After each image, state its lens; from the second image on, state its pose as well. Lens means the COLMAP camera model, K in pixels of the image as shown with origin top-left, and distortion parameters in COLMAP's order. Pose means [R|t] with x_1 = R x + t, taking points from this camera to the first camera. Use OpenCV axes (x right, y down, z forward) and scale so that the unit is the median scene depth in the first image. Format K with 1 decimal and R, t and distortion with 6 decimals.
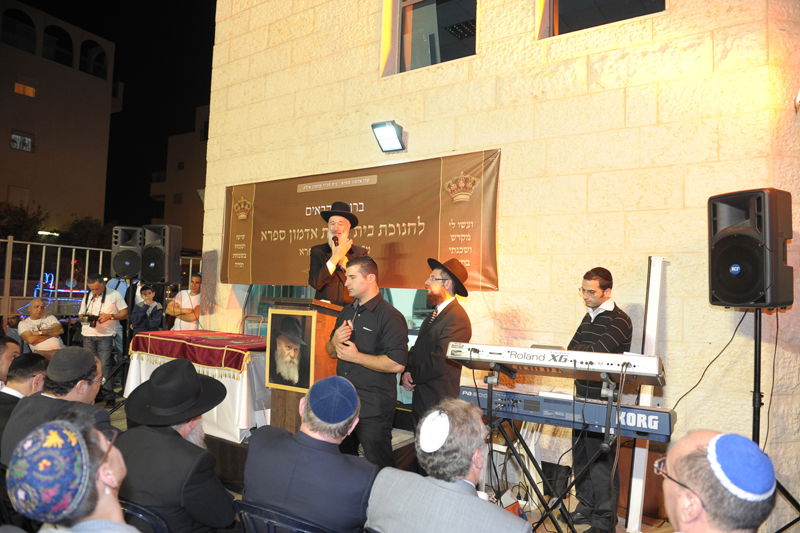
lens RADIAL K [[549.0, 0, 400.0], [0, 549.0, 266.5], [0, 0, 1]] dist [-0.044010, -0.002858]
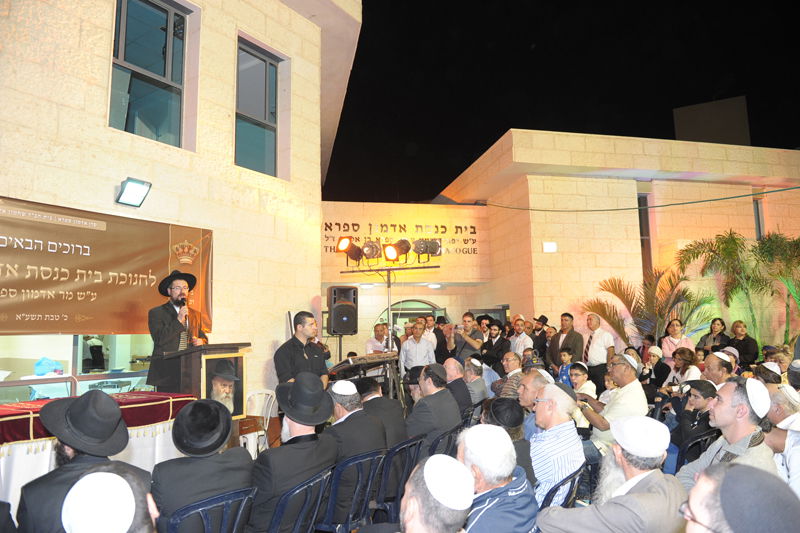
lens RADIAL K [[549.0, 0, 400.0], [0, 549.0, 266.5], [0, 0, 1]] dist [-0.044010, -0.002858]
pose [[-0.042647, 0.088375, 0.995174, -1.224701], [-0.020684, 0.995789, -0.089316, -0.009560], [-0.998876, -0.024394, -0.040639, 0.582558]]
